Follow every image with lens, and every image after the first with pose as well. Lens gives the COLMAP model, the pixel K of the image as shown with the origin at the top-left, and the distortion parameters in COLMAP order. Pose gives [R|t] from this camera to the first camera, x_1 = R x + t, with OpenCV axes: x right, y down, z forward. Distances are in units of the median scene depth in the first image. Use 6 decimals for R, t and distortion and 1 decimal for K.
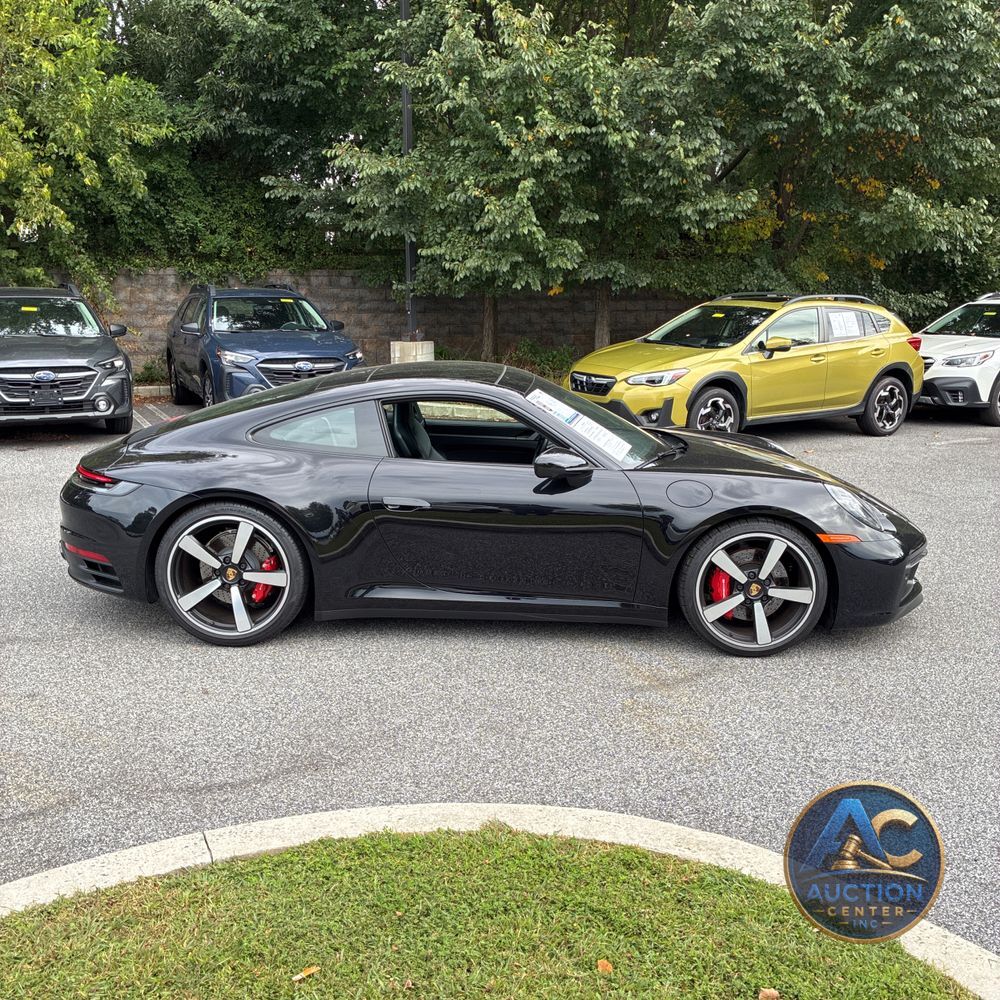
lens RADIAL K [[1029.3, 0, 534.5], [0, 1029.3, 485.2], [0, 0, 1]] dist [0.044228, -0.043724]
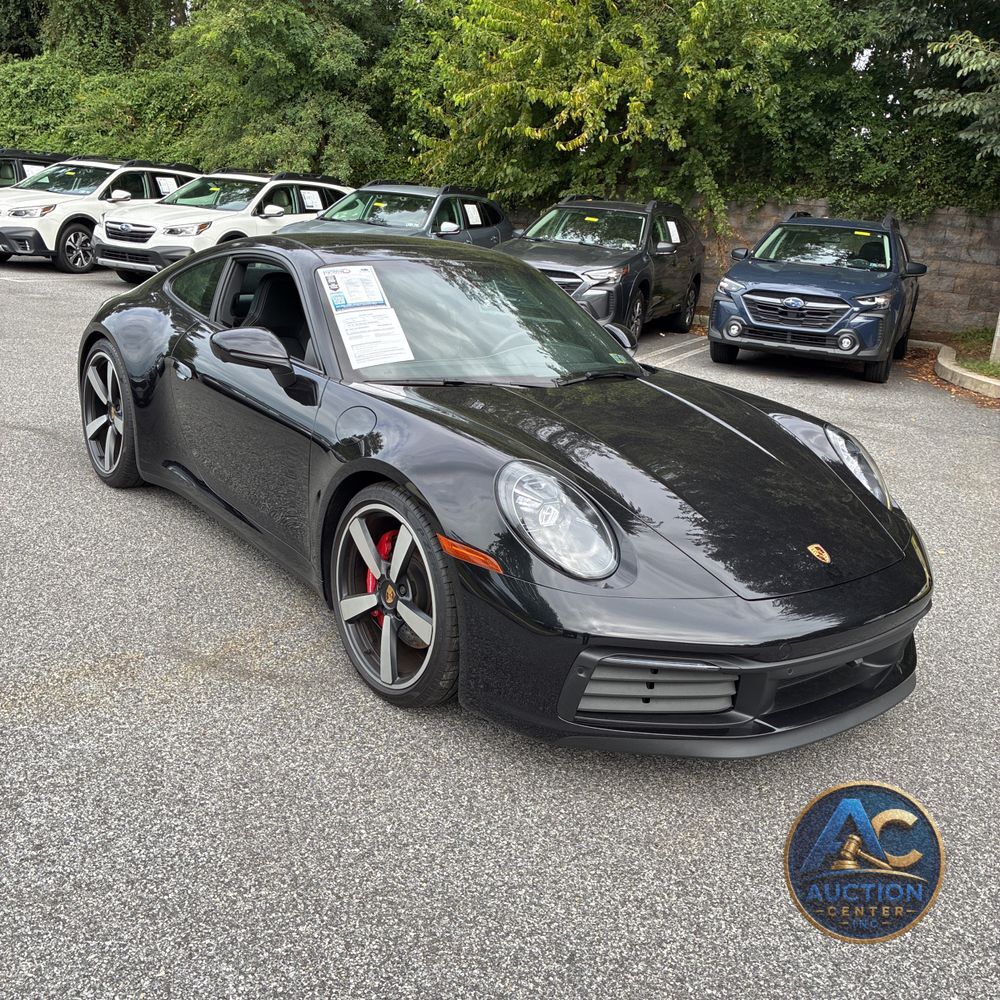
lens RADIAL K [[1043.7, 0, 500.0], [0, 1043.7, 500.0], [0, 0, 1]] dist [0.020140, 0.010178]
pose [[0.614138, 0.254838, -0.746922, 0.286446], [-0.226048, 0.963578, 0.142895, -0.025055], [0.756133, 0.081083, 0.649376, 0.248286]]
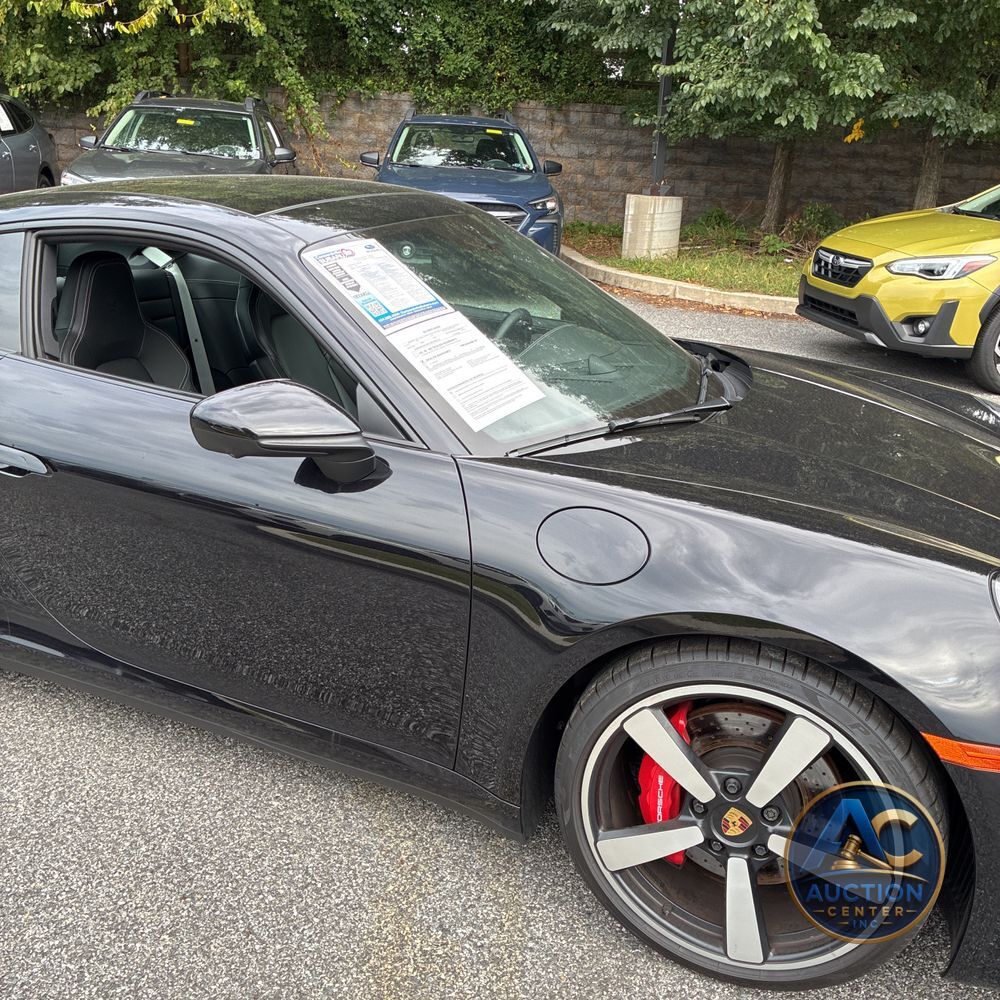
lens RADIAL K [[1029.3, 0, 534.5], [0, 1029.3, 485.2], [0, 0, 1]] dist [0.044228, -0.043724]
pose [[0.931222, 0.157414, -0.328703, 0.099005], [-0.117689, 0.983476, 0.137566, -0.024762], [0.344926, -0.089420, 0.934361, 0.252048]]
